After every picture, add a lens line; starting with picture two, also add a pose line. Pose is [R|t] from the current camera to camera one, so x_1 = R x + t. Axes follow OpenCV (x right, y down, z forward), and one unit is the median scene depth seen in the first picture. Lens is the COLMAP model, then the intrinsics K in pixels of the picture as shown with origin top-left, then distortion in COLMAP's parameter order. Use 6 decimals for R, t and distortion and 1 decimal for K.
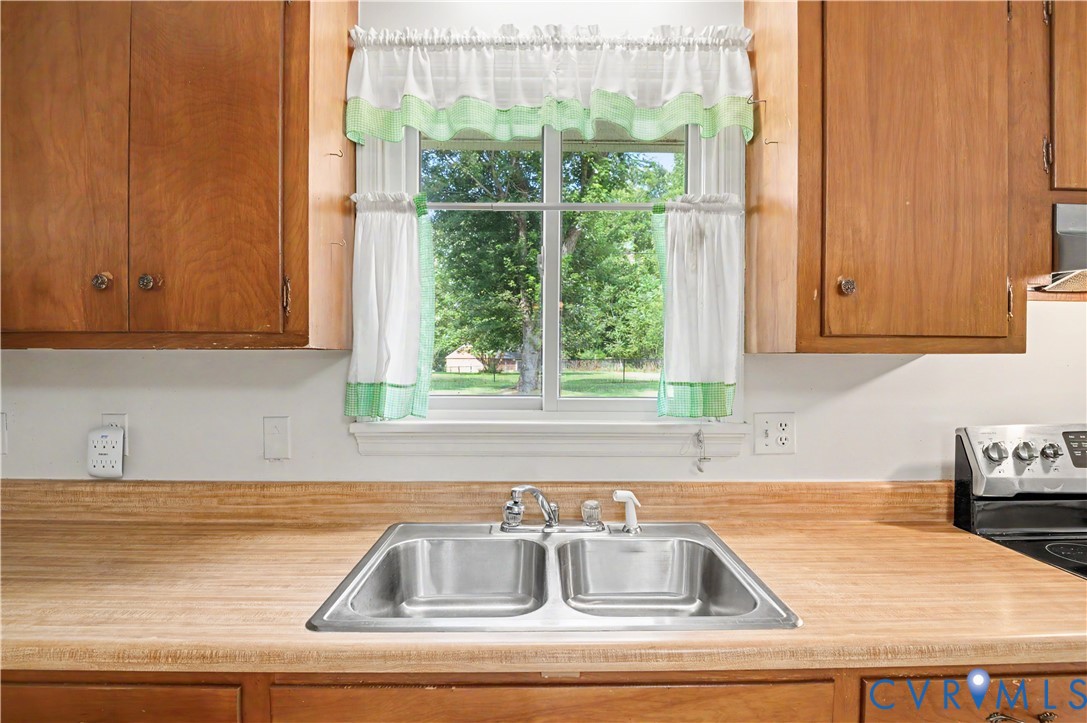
lens RADIAL K [[534.6, 0, 549.9], [0, 534.6, 370.0], [0, 0, 1]] dist [-0.015890, -0.004834]
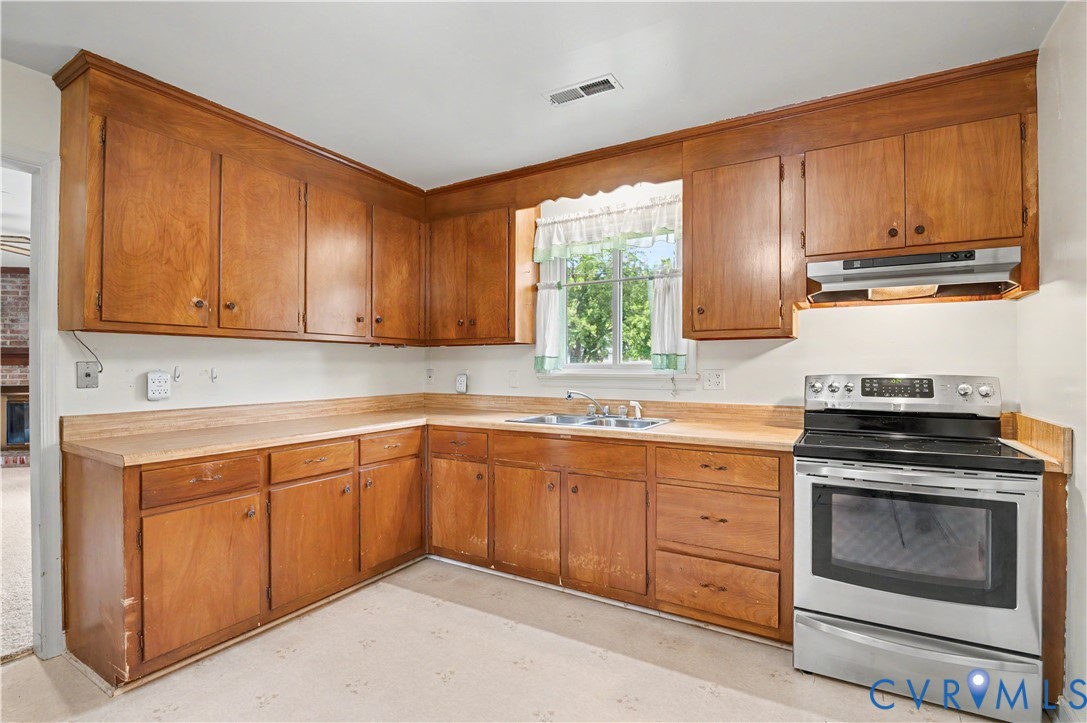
lens RADIAL K [[508.9, 0, 558.1], [0, 508.9, 363.3], [0, 0, 1]] dist [-0.020576, -0.001437]
pose [[0.859905, -0.007318, -0.510402, 0.977822], [-0.006735, 0.999648, -0.025680, 0.120255], [0.510410, 0.025520, 0.859552, -1.060979]]
